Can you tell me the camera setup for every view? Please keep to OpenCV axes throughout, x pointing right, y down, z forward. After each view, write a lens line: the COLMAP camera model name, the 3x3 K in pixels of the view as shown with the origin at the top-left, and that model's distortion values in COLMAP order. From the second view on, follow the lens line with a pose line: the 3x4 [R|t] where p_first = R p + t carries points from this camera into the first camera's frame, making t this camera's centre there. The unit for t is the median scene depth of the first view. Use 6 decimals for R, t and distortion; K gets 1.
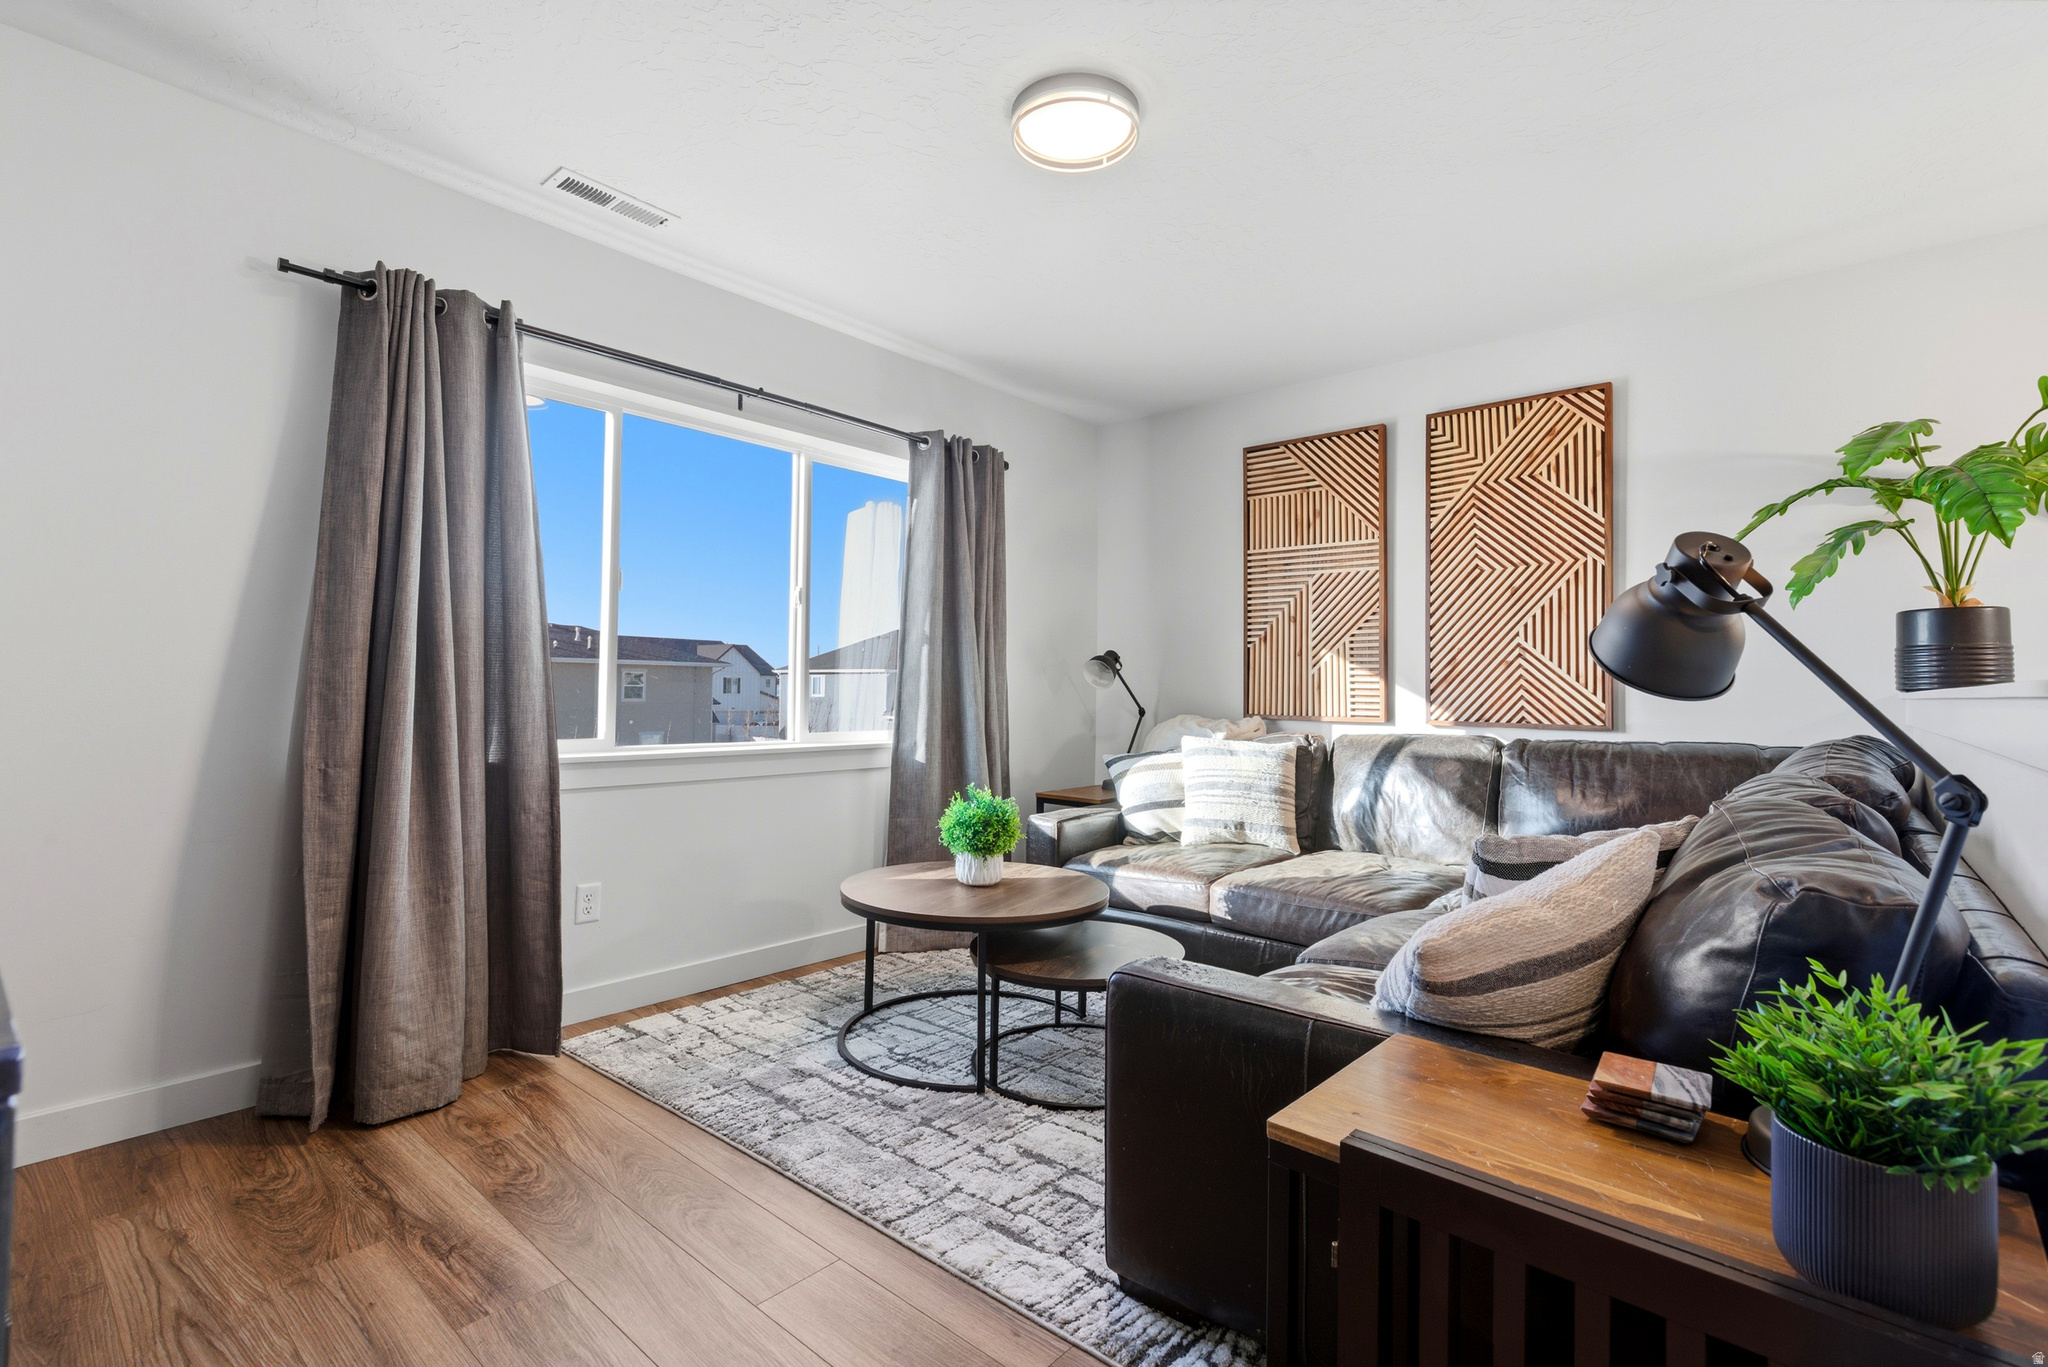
lens RADIAL K [[940.0, 0, 1024.2], [0, 940.0, 671.2], [0, 0, 1]] dist [-0.001977, 0.000604]
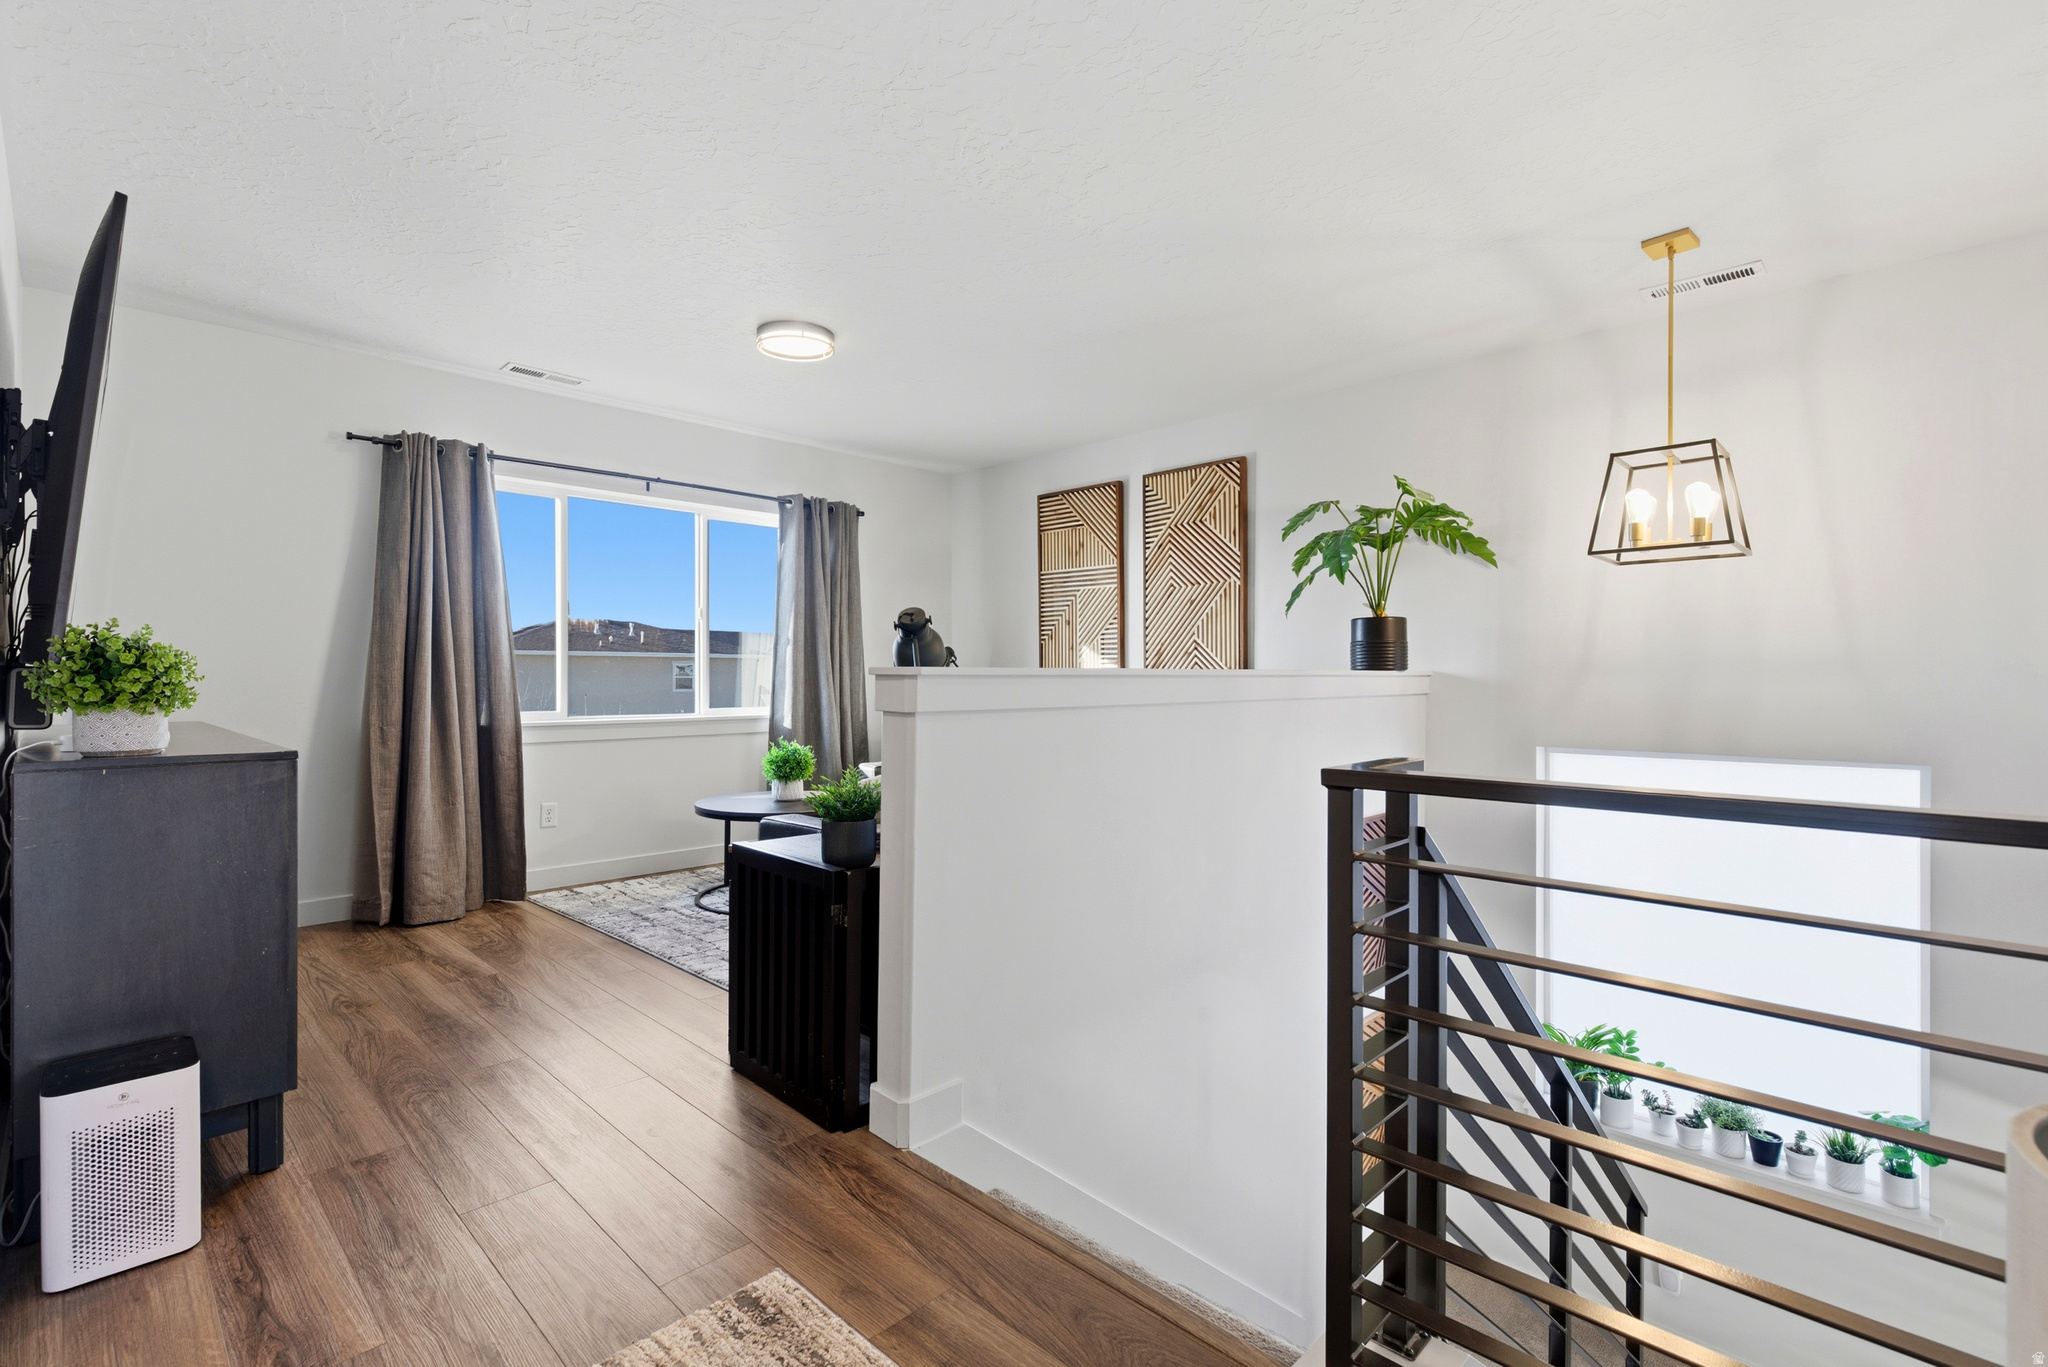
lens RADIAL K [[940.0, 0, 1023.8], [0, 940.0, 687.2], [0, 0, 1]] dist [-0.001977, 0.000604]
pose [[0.998274, -0.011207, -0.057642, 0.472223], [0.012973, 0.999455, 0.030343, -0.006179], [0.057270, -0.031038, 0.997876, -0.578754]]
